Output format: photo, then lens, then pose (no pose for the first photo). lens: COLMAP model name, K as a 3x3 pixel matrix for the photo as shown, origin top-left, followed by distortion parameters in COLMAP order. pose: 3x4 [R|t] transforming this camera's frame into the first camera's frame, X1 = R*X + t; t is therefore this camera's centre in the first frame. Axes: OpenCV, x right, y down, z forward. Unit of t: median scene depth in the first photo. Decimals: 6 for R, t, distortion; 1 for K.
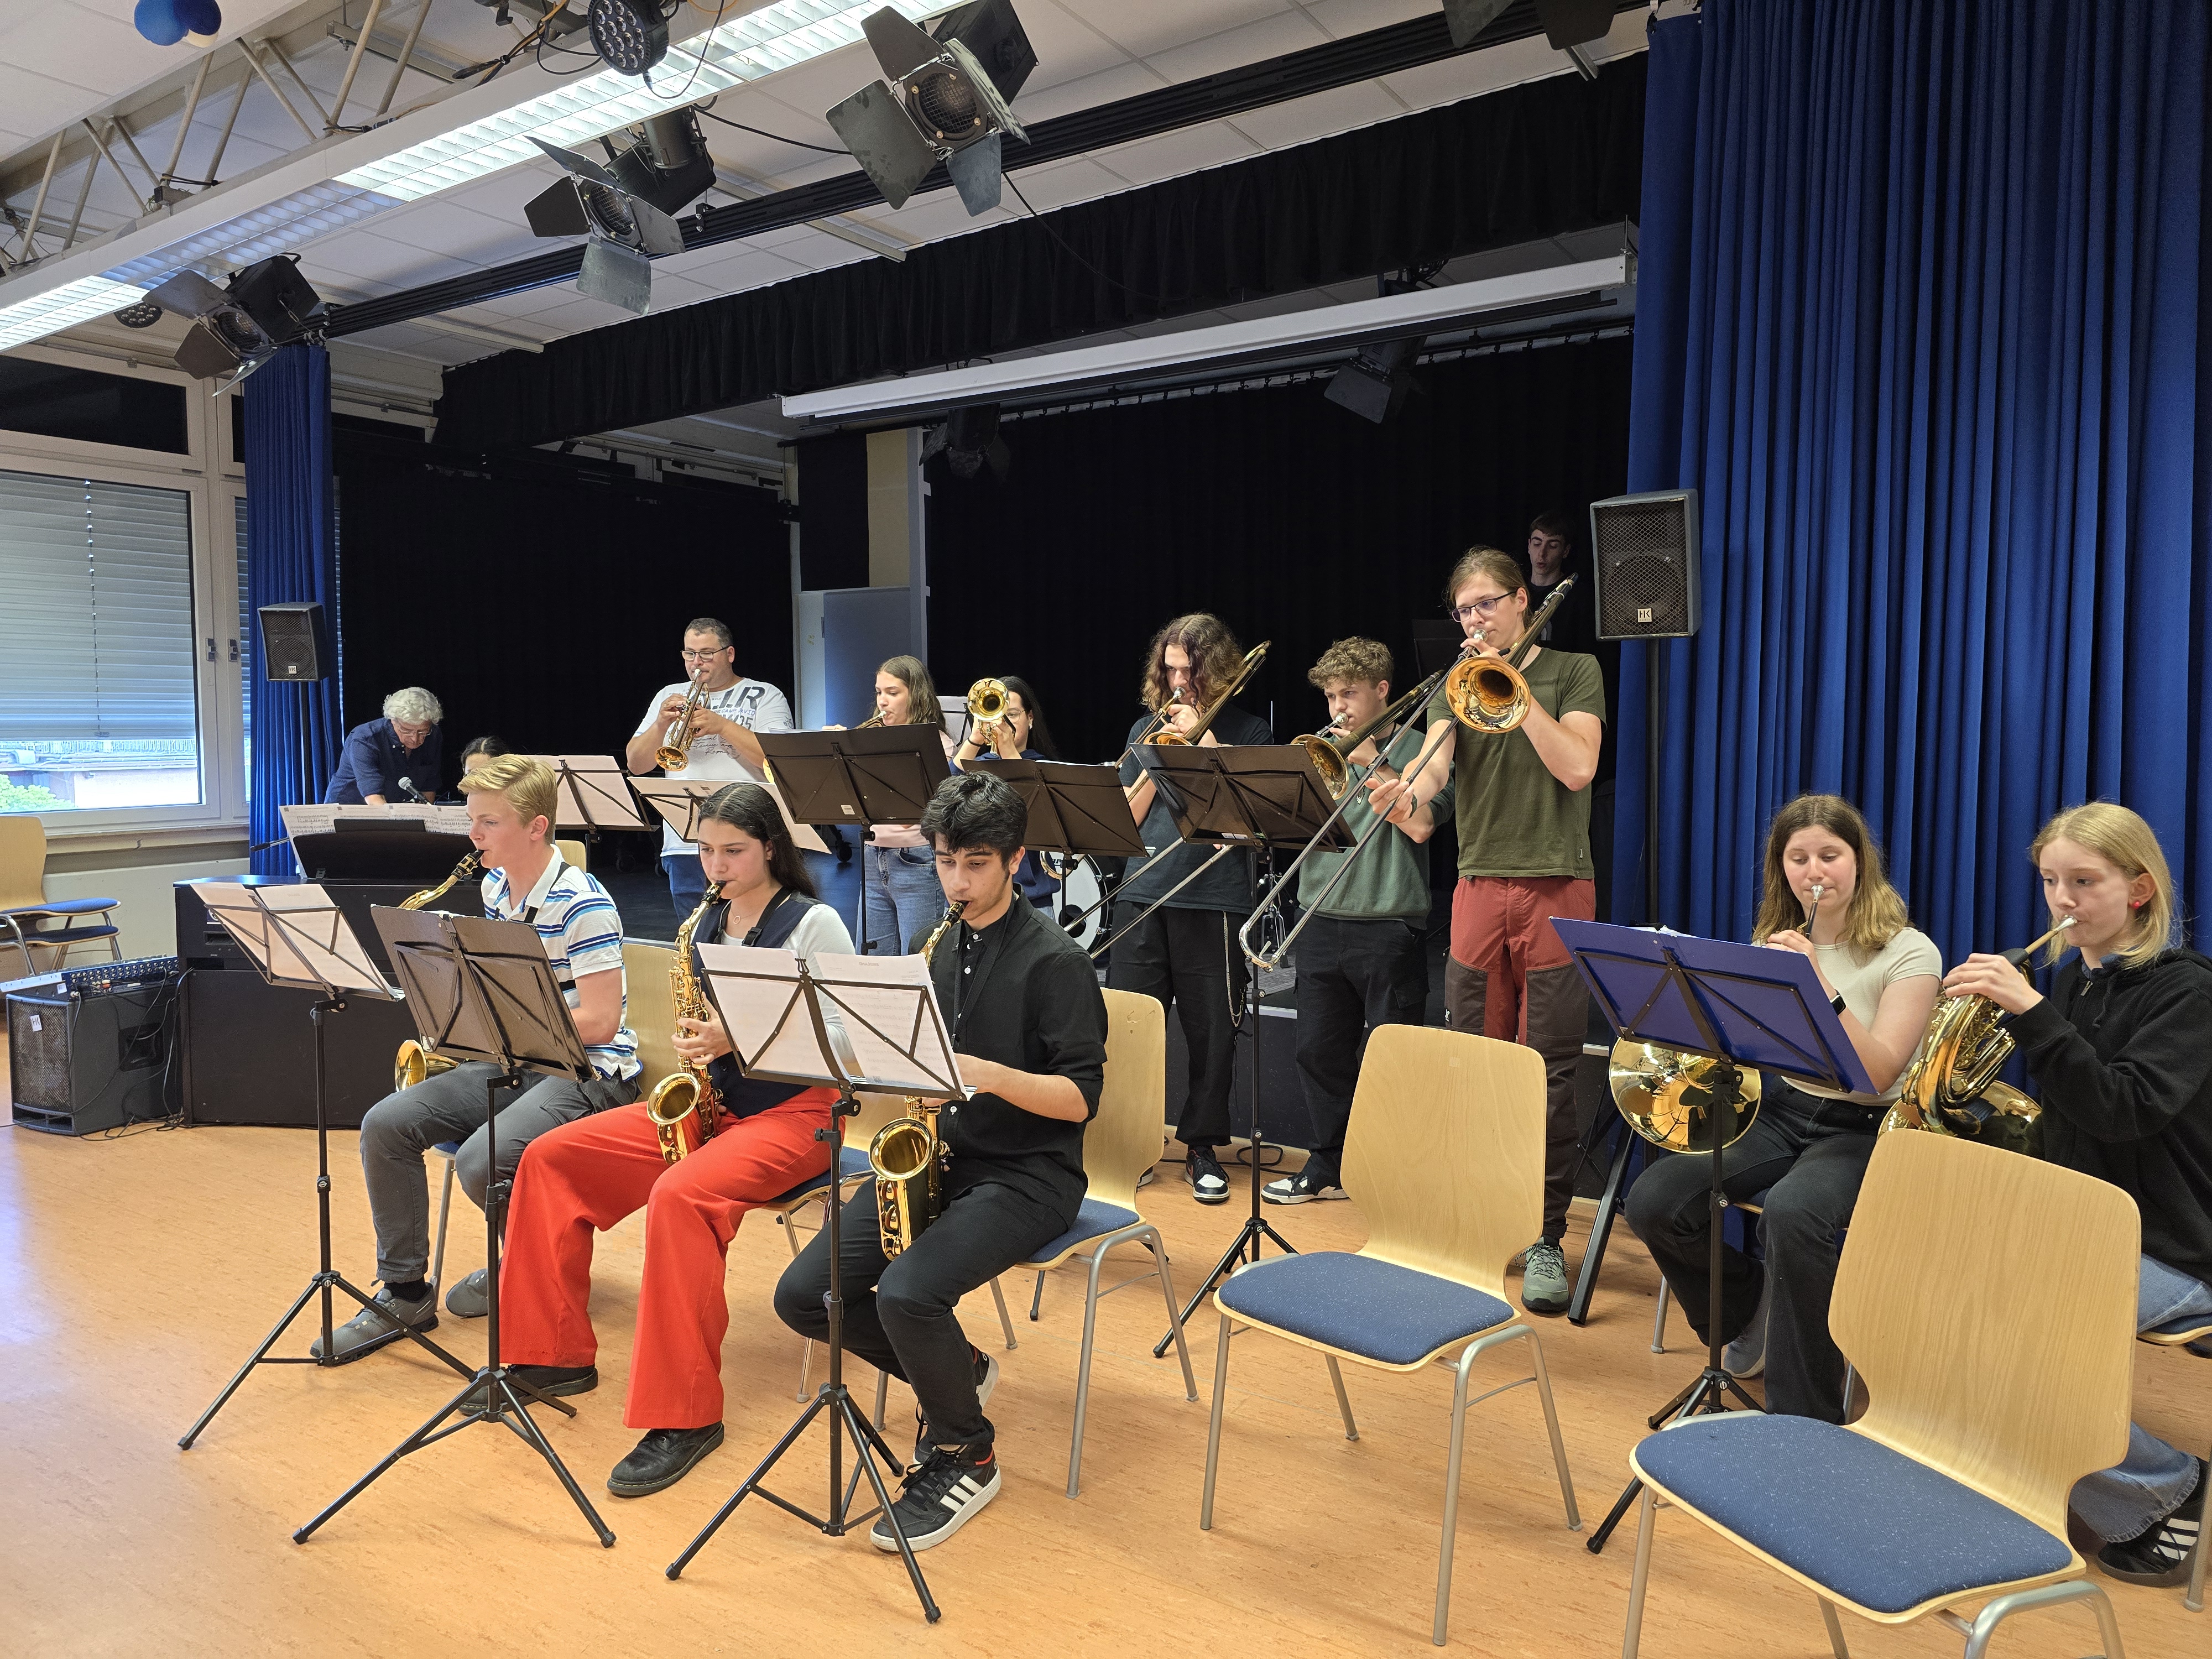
lens RADIAL K [[1471.3, 0, 1102.4], [0, 1471.3, 822.6], [0, 0, 1]] dist [0.084975, -0.065219]
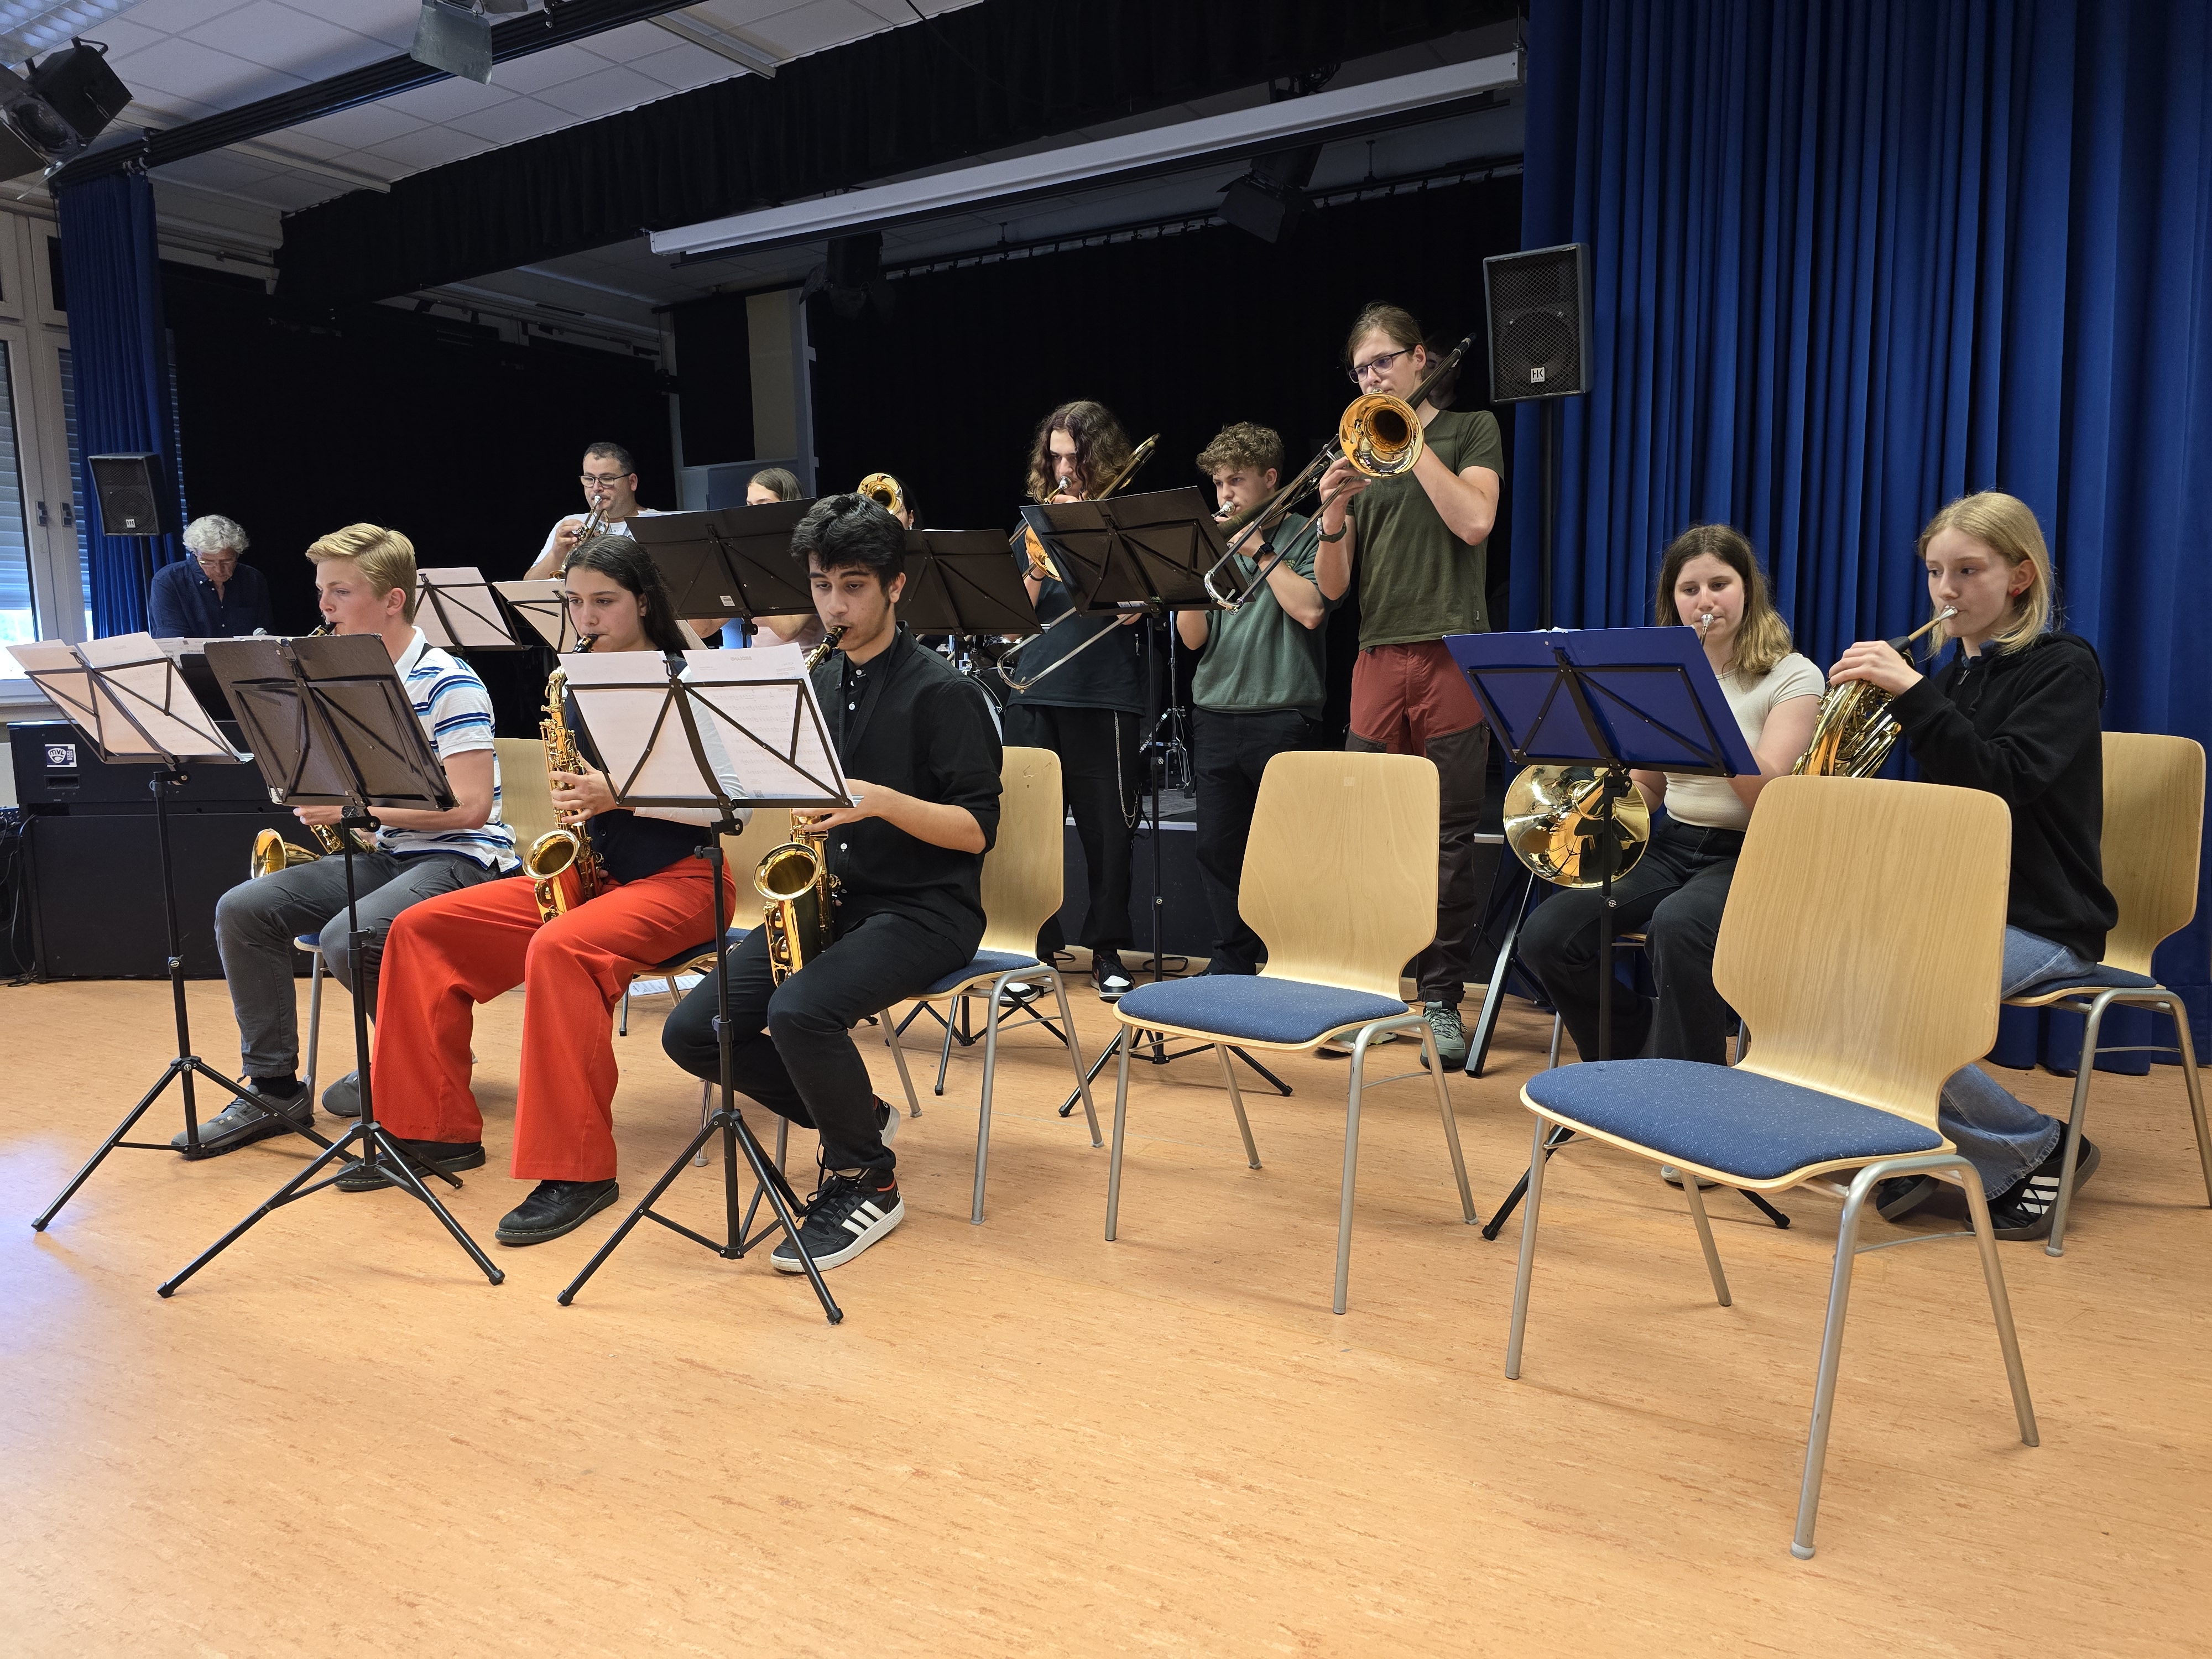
lens RADIAL K [[1476.5, 0, 1110.9], [0, 1476.5, 829.1], [0, 0, 1]] dist [0.063203, -0.042158]
pose [[0.997378, -0.025192, 0.067845, 0.007455], [0.021036, 0.997898, 0.061292, 0.115775], [-0.069247, -0.059704, 0.995811, 0.021556]]
